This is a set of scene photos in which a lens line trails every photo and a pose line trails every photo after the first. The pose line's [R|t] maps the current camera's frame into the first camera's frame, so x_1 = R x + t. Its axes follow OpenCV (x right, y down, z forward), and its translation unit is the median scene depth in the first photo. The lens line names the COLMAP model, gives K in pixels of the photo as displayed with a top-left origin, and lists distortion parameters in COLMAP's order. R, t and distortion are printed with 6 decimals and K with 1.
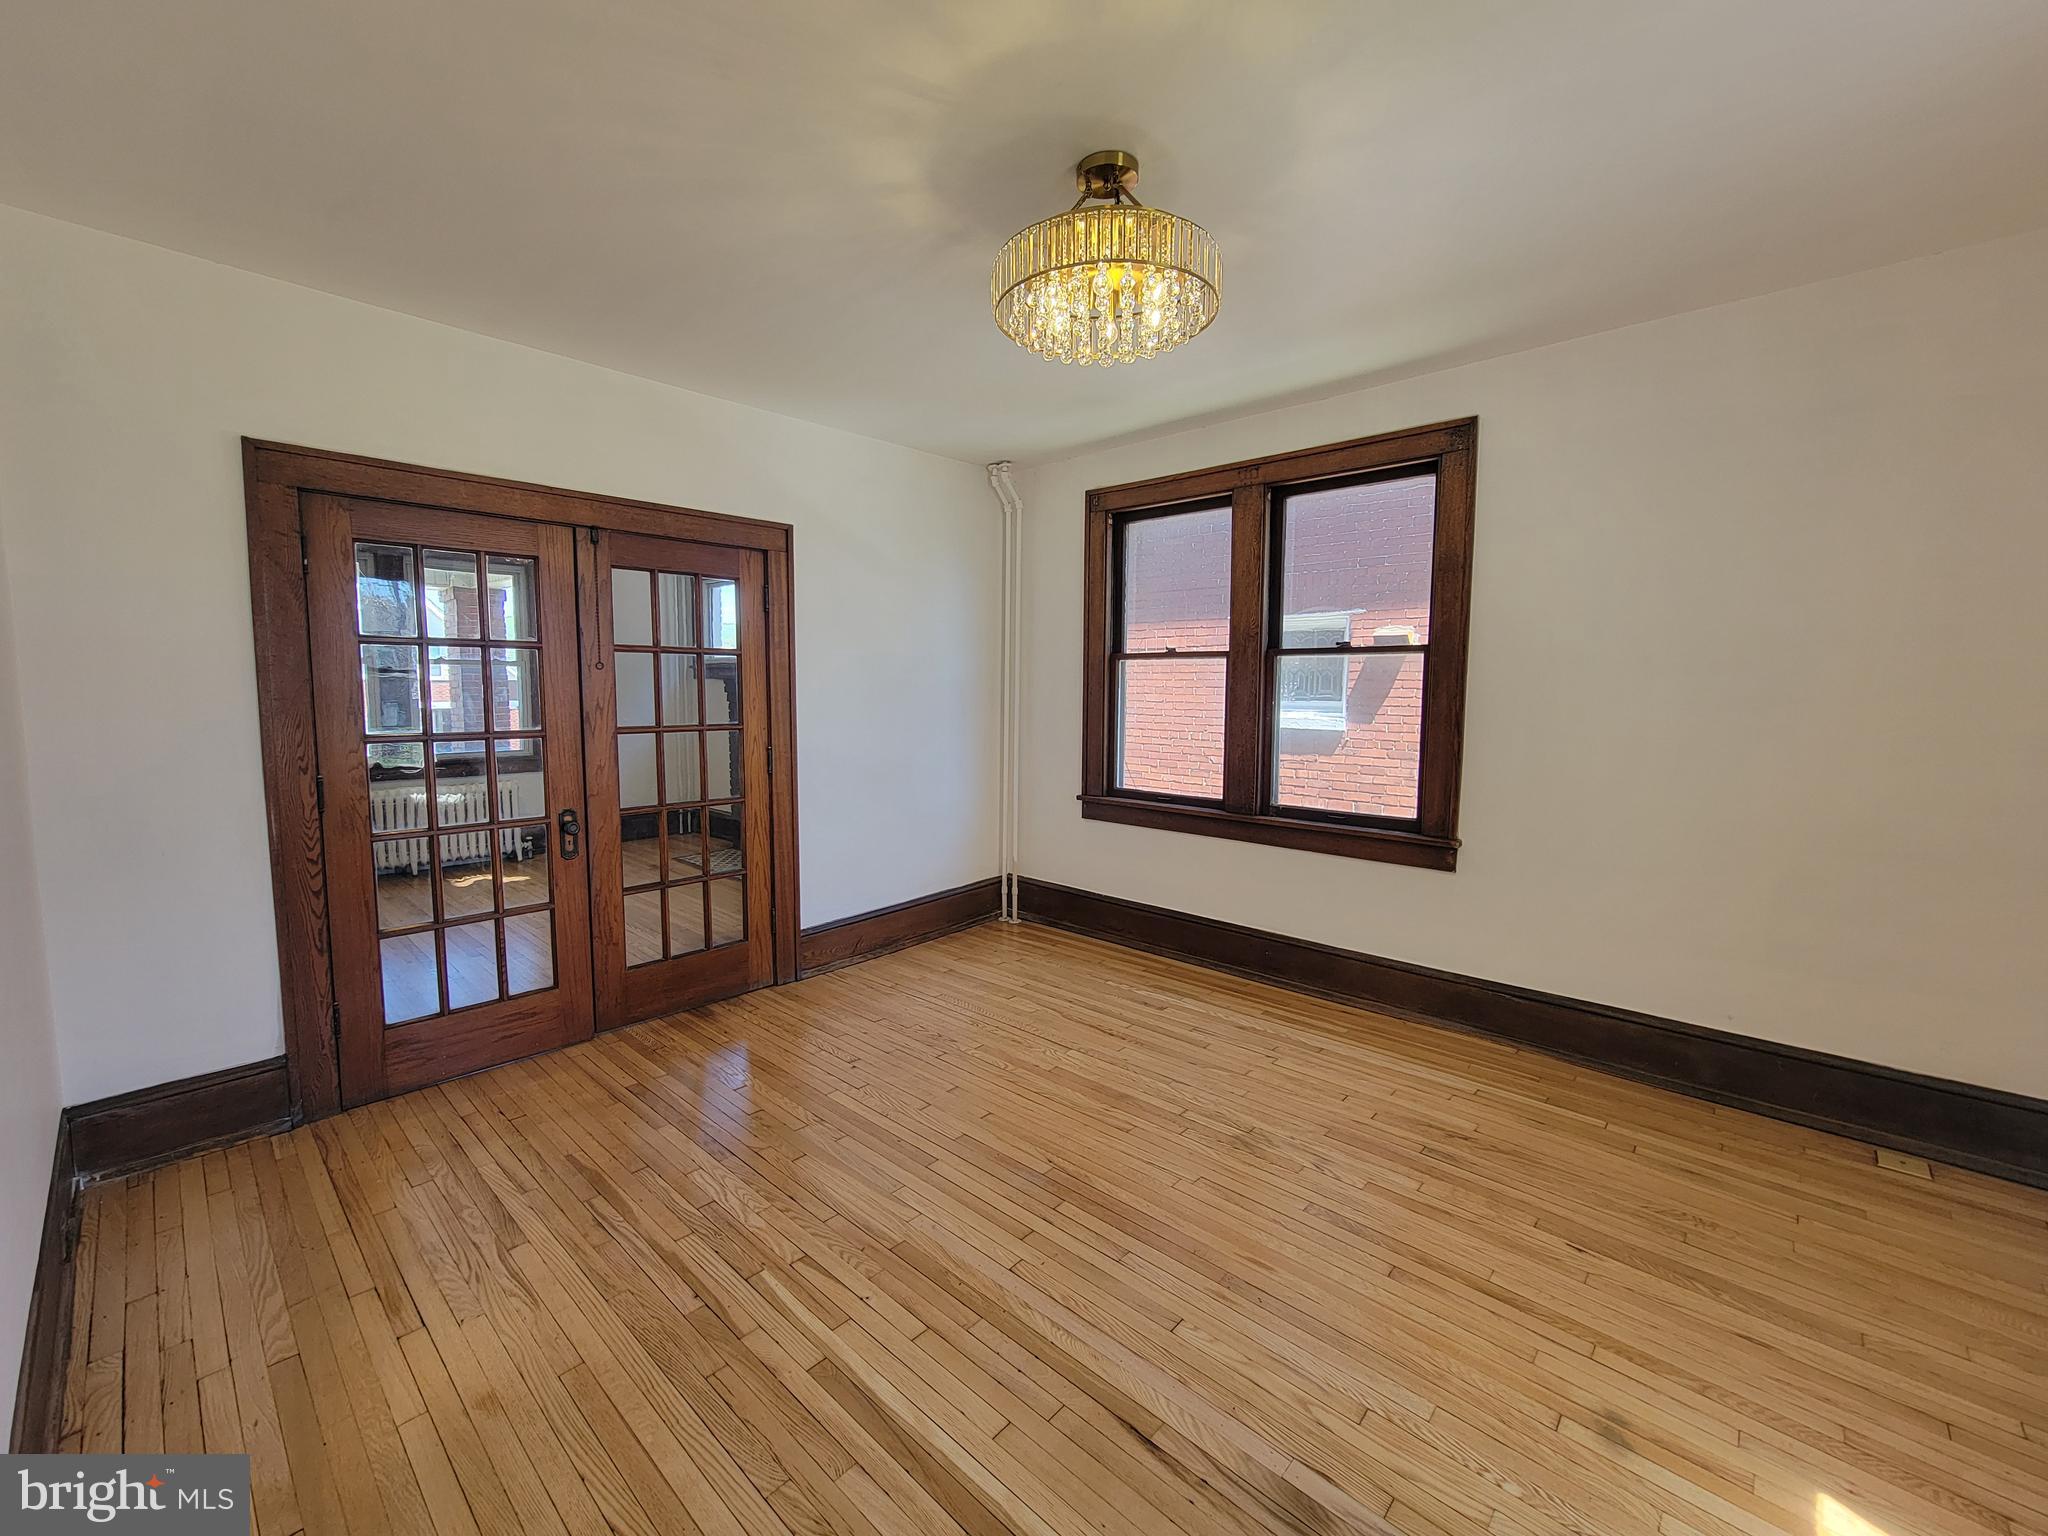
lens RADIAL K [[846.2, 0, 1017.5], [0, 846.2, 756.6], [0, 0, 1]] dist [-0.002205, -0.000662]
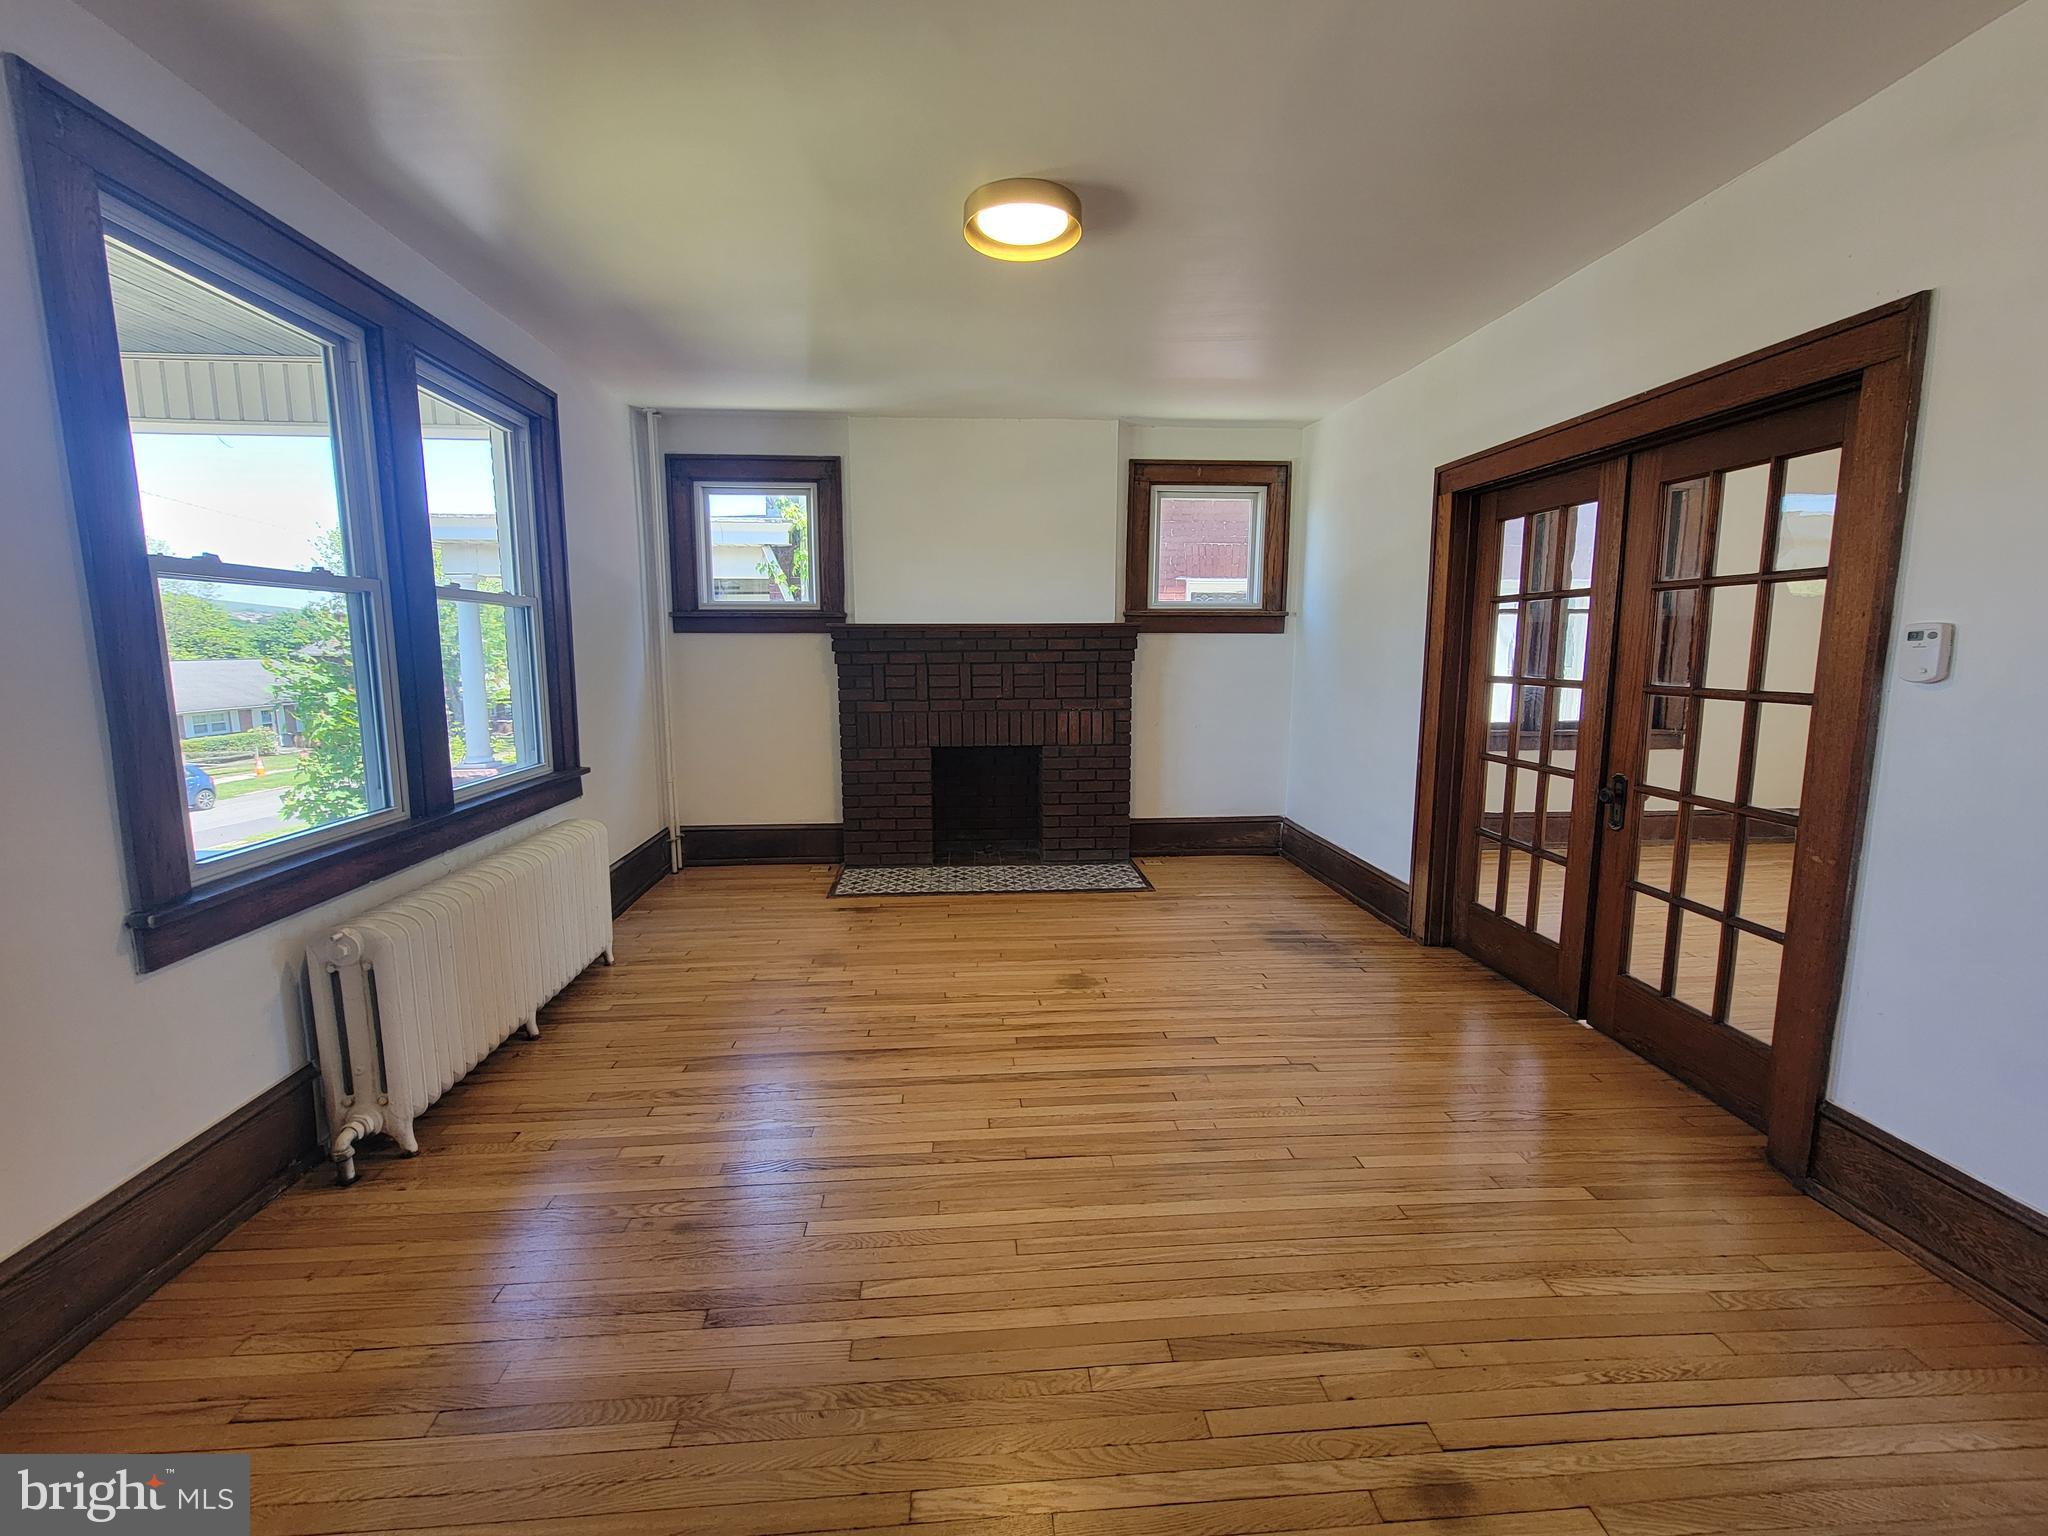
lens RADIAL K [[846.2, 0, 1017.5], [0, 846.2, 756.6], [0, 0, 1]] dist [-0.002205, -0.000662]
pose [[-0.676355, 0.099819, -0.729781, 0.554504], [-0.056955, 0.980721, 0.186928, -0.085332], [0.734371, 0.167994, -0.657630, 1.120534]]
